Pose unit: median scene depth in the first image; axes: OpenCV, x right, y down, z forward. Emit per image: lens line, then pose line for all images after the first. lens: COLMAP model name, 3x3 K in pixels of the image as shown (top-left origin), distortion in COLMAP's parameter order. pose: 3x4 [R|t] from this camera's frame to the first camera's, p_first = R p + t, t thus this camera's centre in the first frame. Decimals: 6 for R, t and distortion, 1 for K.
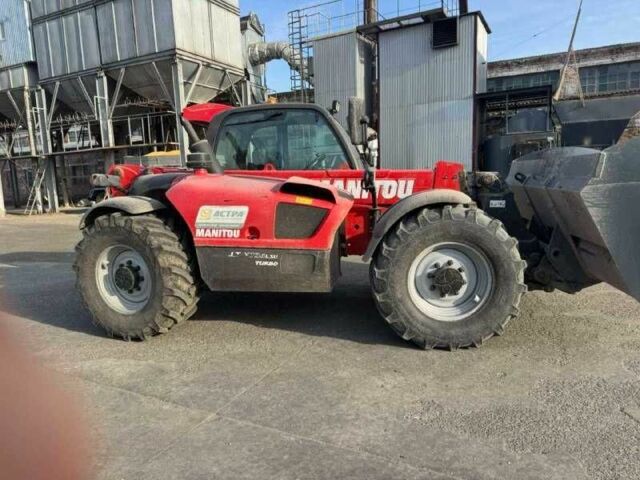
lens RADIAL K [[502.2, 0, 296.2], [0, 502.2, 239.4], [0, 0, 1]] dist [0.051542, -0.075515]
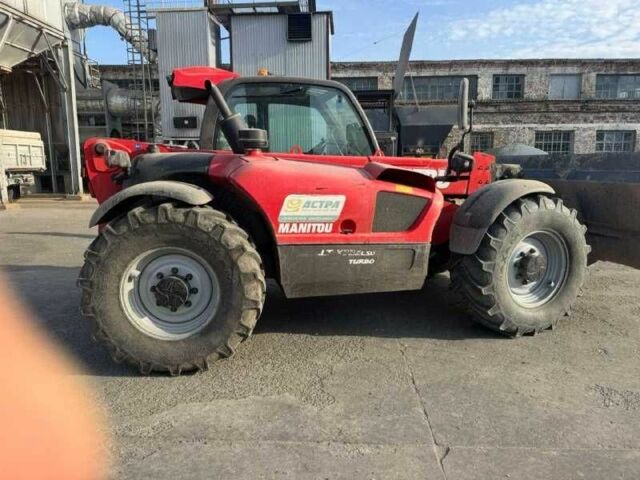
lens RADIAL K [[502.2, 0, 296.2], [0, 502.2, 239.4], [0, 0, 1]] dist [0.051542, -0.075515]
pose [[0.885132, -0.033775, 0.464114, -0.548955], [0.026543, 0.999403, 0.022108, -0.012330], [-0.464583, -0.007249, 0.885500, 0.278308]]
